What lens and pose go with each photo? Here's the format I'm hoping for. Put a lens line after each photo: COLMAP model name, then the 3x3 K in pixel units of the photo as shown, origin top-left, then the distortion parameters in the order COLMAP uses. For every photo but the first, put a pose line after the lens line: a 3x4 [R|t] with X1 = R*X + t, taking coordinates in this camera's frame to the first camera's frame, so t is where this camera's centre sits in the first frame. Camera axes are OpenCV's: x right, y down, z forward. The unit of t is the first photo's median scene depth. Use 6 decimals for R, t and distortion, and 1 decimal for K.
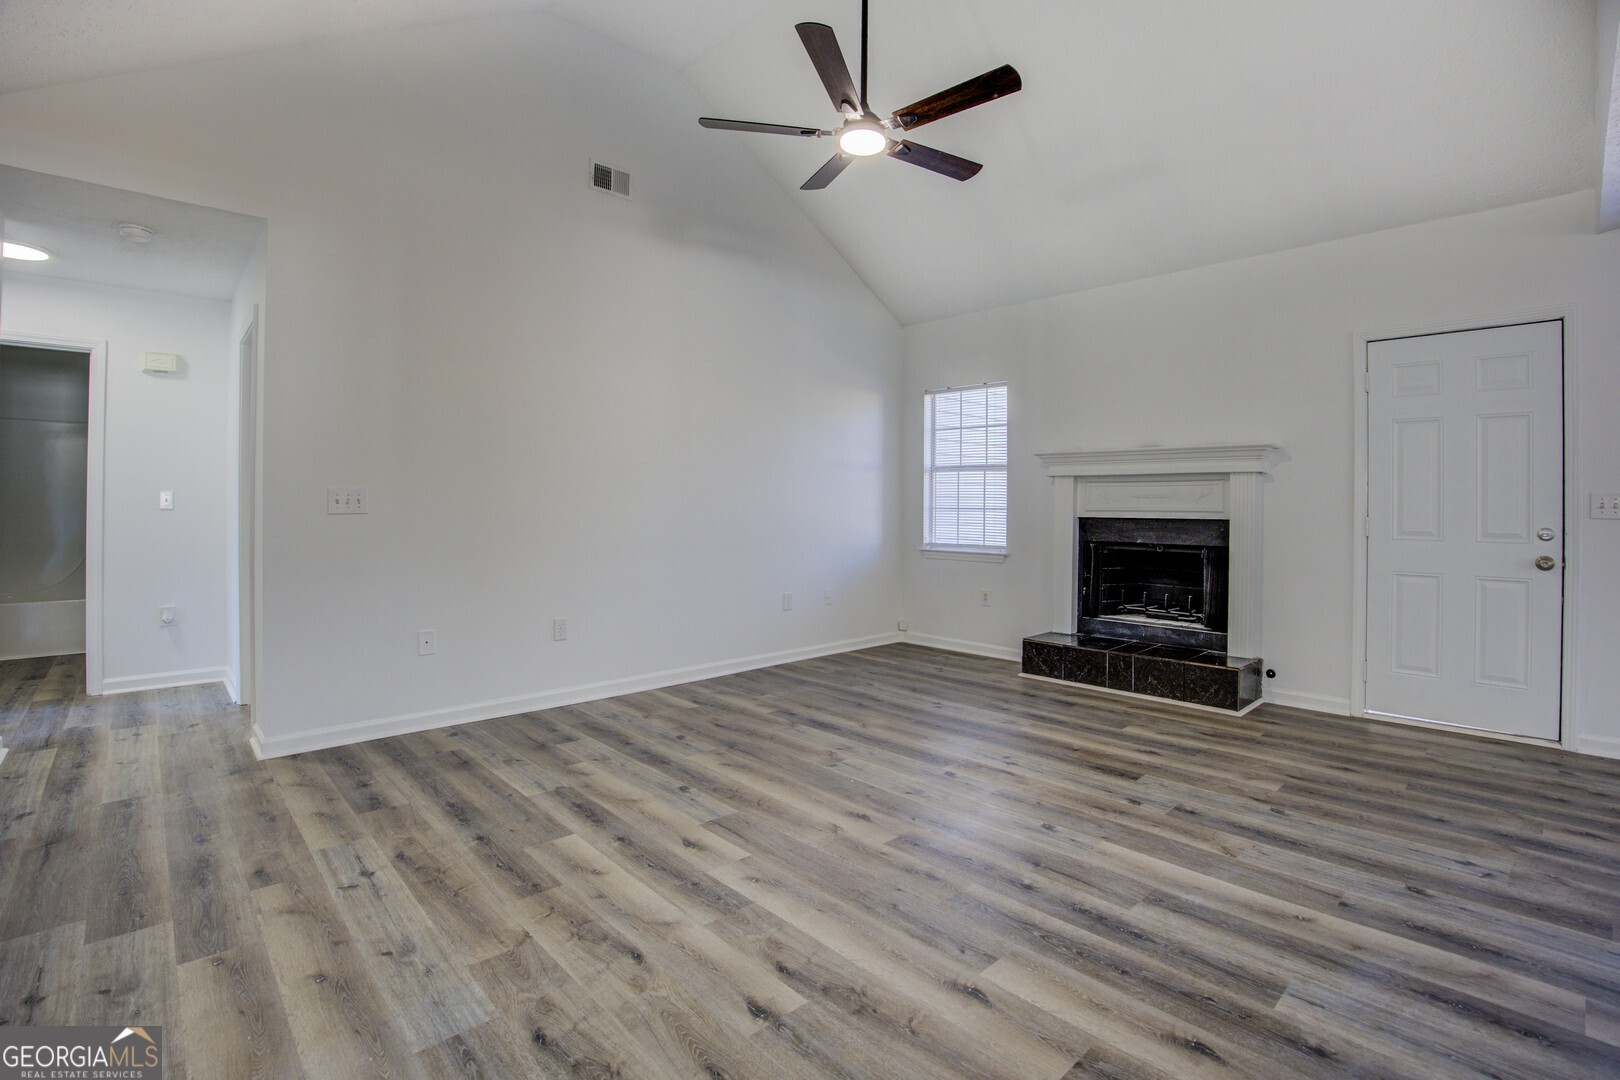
lens RADIAL K [[732.5, 0, 843.2], [0, 732.5, 508.1], [0, 0, 1]] dist [-0.060504, 0.009059]
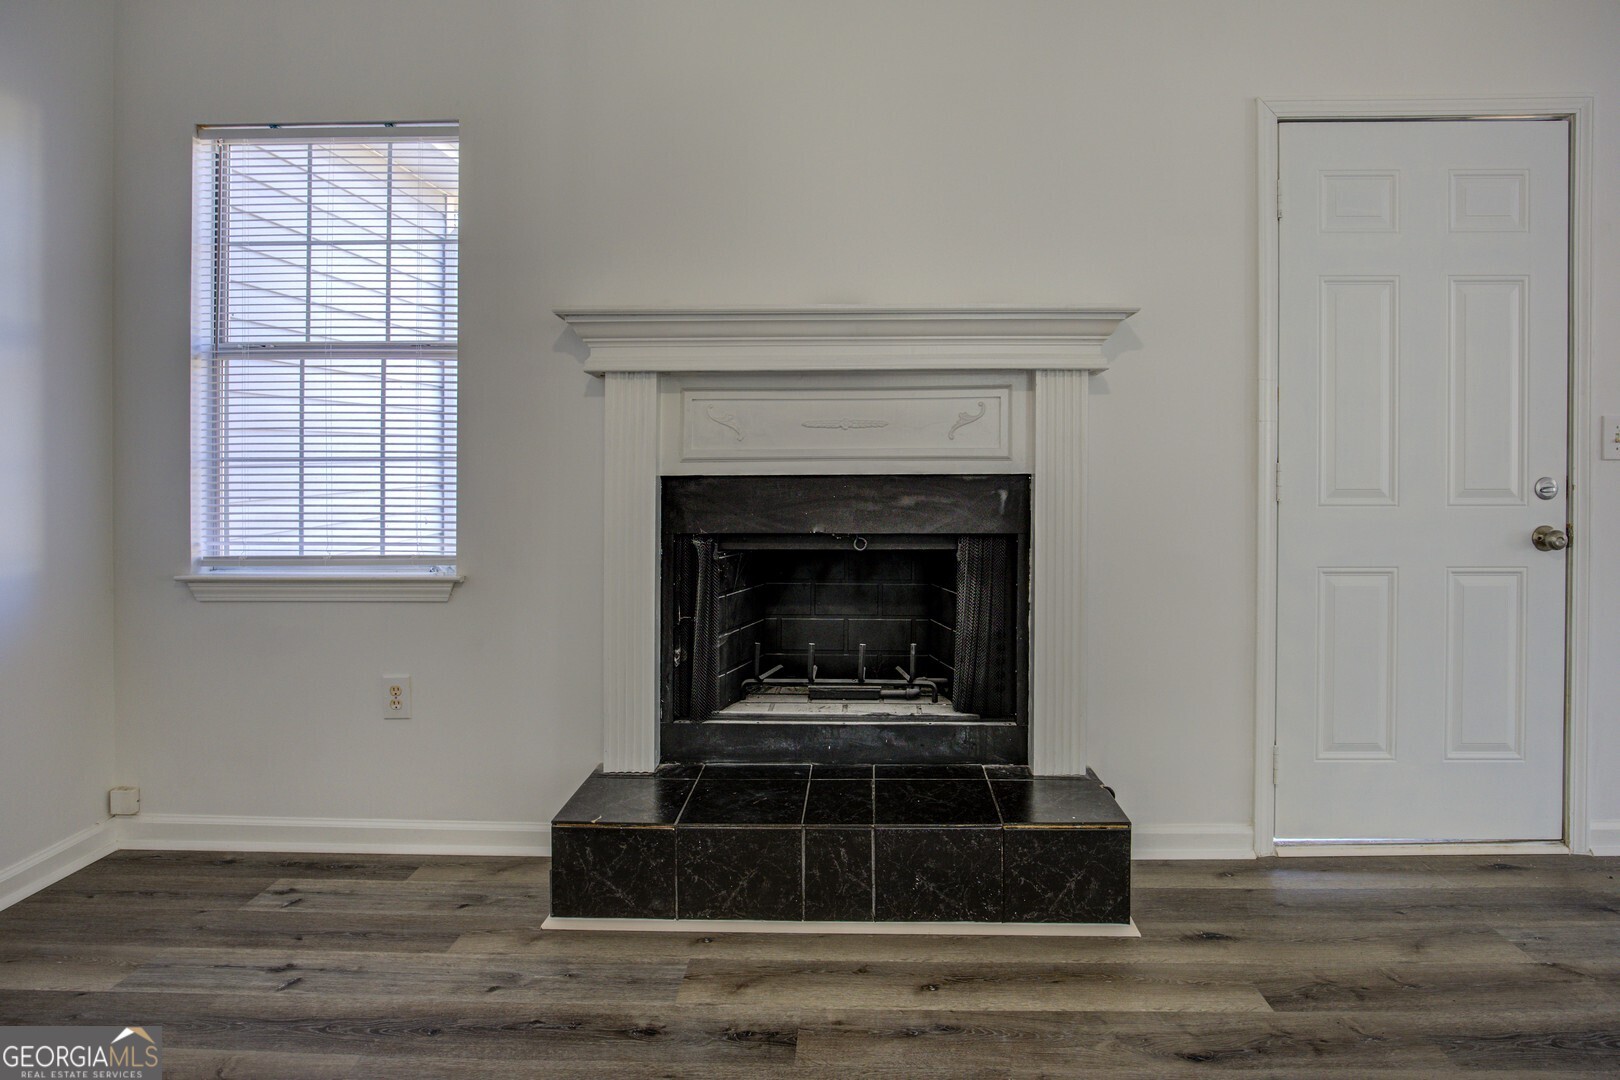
lens RADIAL K [[913.5, 0, 844.2], [0, 913.5, 466.2], [0, 0, 1]] dist [-0.035343, 0.008333]
pose [[0.721941, -0.010173, 0.691880, 0.067760], [0.011252, 0.999932, 0.002961, 0.009853], [-0.691864, 0.005648, 0.722006, 0.834883]]
